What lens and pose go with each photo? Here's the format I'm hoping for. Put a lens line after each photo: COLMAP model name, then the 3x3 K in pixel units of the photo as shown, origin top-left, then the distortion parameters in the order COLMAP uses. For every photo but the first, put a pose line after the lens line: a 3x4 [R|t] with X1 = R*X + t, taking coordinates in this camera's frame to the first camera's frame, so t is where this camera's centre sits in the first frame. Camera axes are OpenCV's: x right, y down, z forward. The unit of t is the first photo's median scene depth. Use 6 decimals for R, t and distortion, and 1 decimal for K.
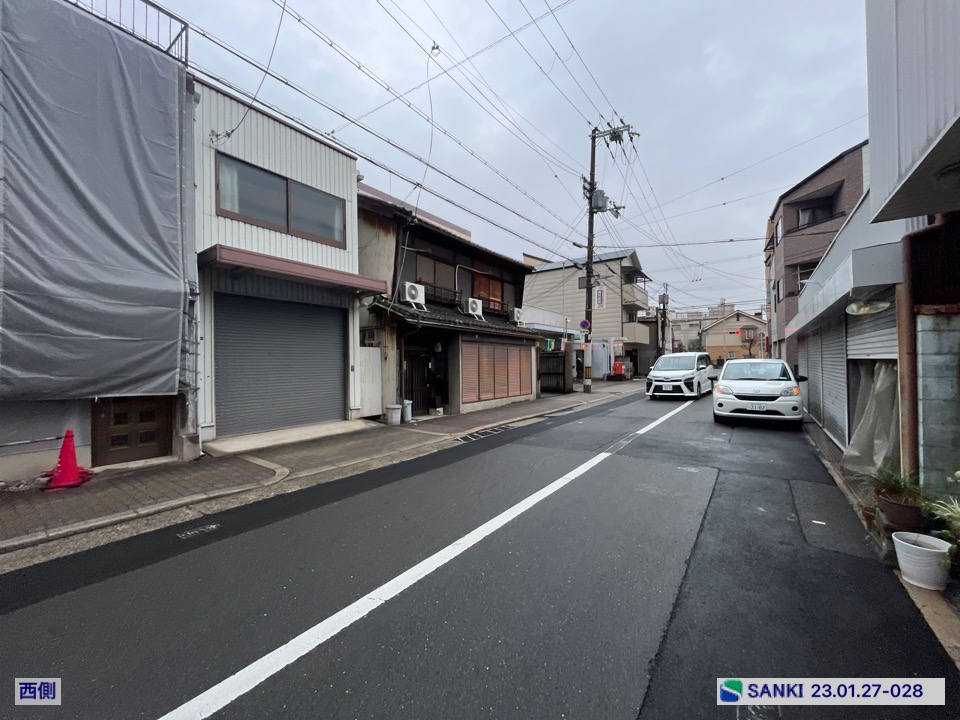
lens RADIAL K [[385.6, 0, 478.8], [0, 385.6, 360.8], [0, 0, 1]] dist [-0.003223, -0.000164]
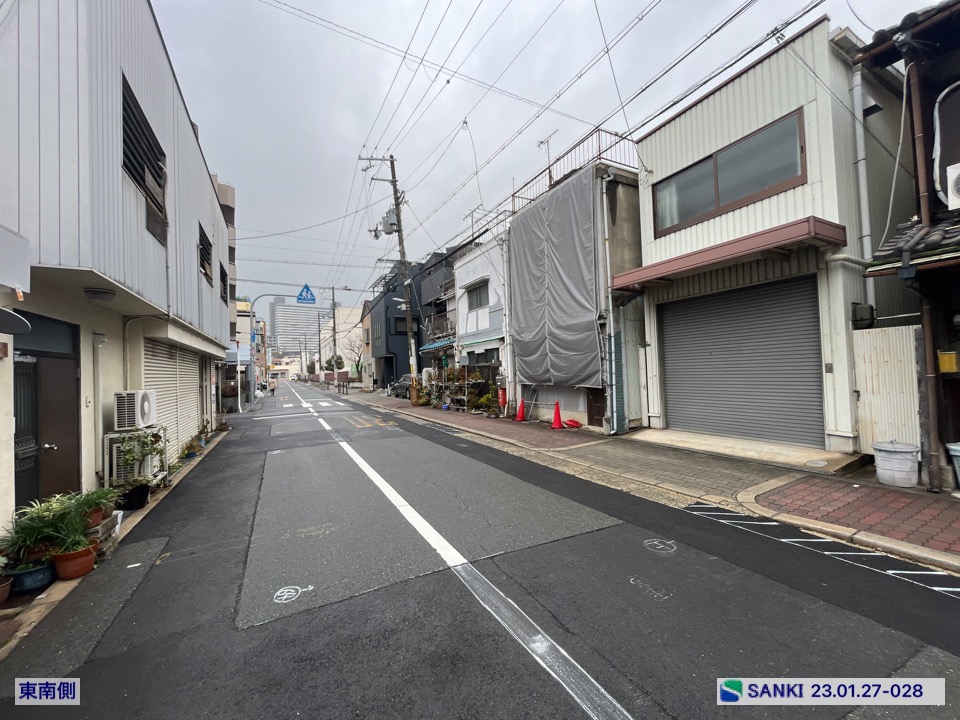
lens RADIAL K [[385.6, 0, 479.2], [0, 385.6, 362.6], [0, 0, 1]] dist [-0.003223, -0.000164]
pose [[-0.455633, 0.010436, -0.890106, 0.475789], [0.050753, 0.998609, -0.014271, -0.008156], [0.888720, -0.051678, -0.455529, 0.789237]]
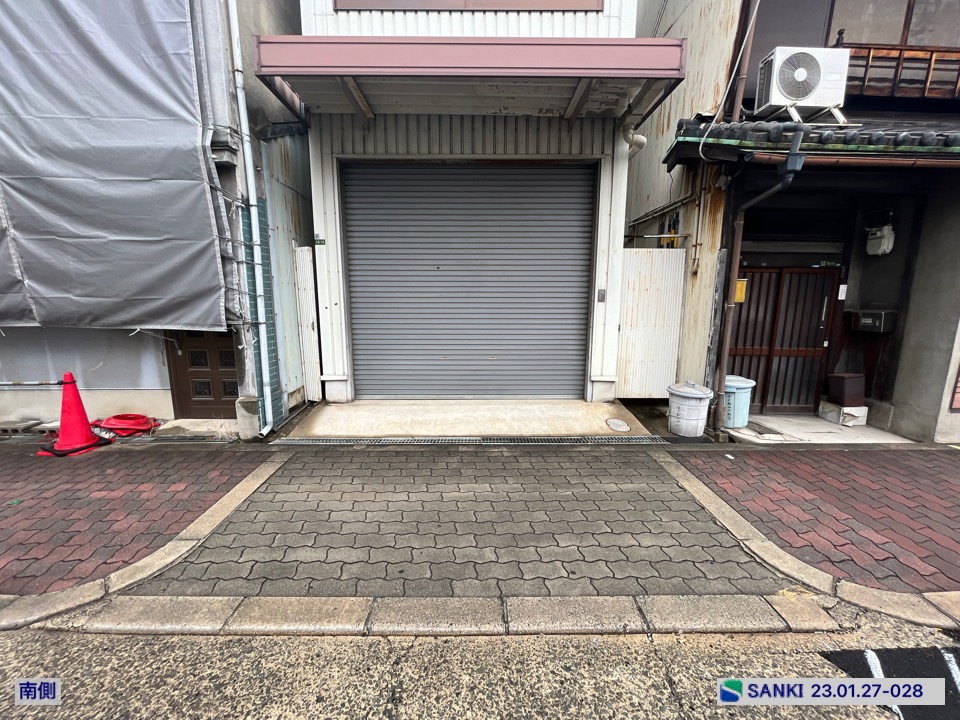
lens RADIAL K [[385.6, 0, 478.4], [0, 385.6, 362.0], [0, 0, 1]] dist [-0.003223, -0.000164]
pose [[0.585034, 0.148169, -0.797359, -0.029771], [-0.001678, 0.983388, 0.181507, 0.014634], [0.811007, -0.104850, 0.575564, 0.603827]]
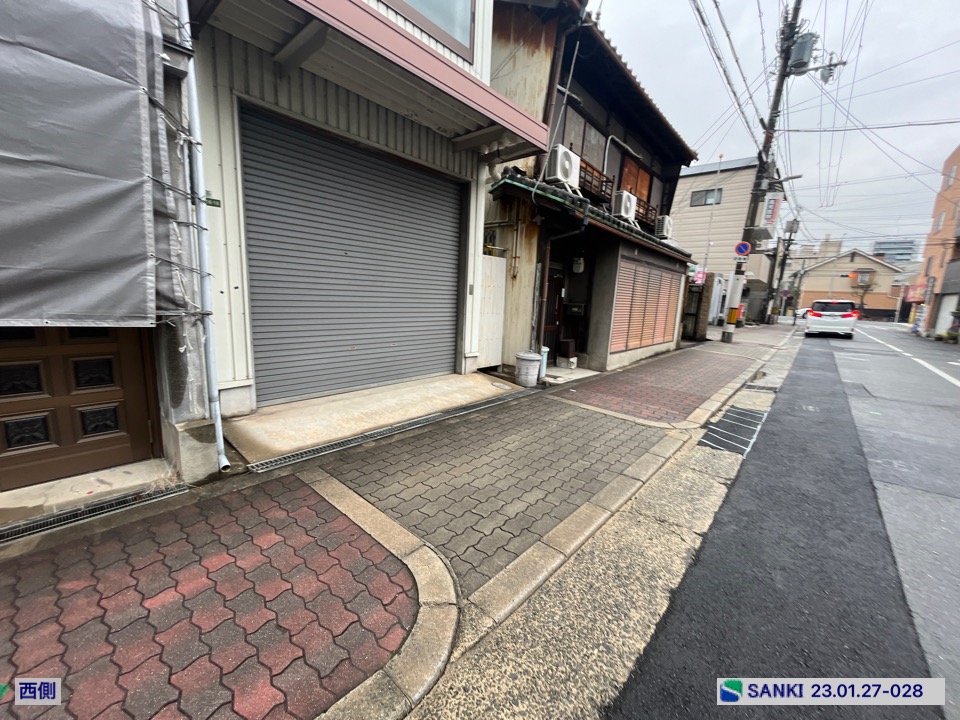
lens RADIAL K [[385.6, 0, 478.4], [0, 385.6, 362.6], [0, 0, 1]] dist [-0.003223, -0.000164]
pose [[0.993125, 0.076785, -0.088361, -0.256668], [-0.059185, 0.980591, 0.186919, 0.018467], [0.100998, -0.180405, 0.978393, 0.396906]]
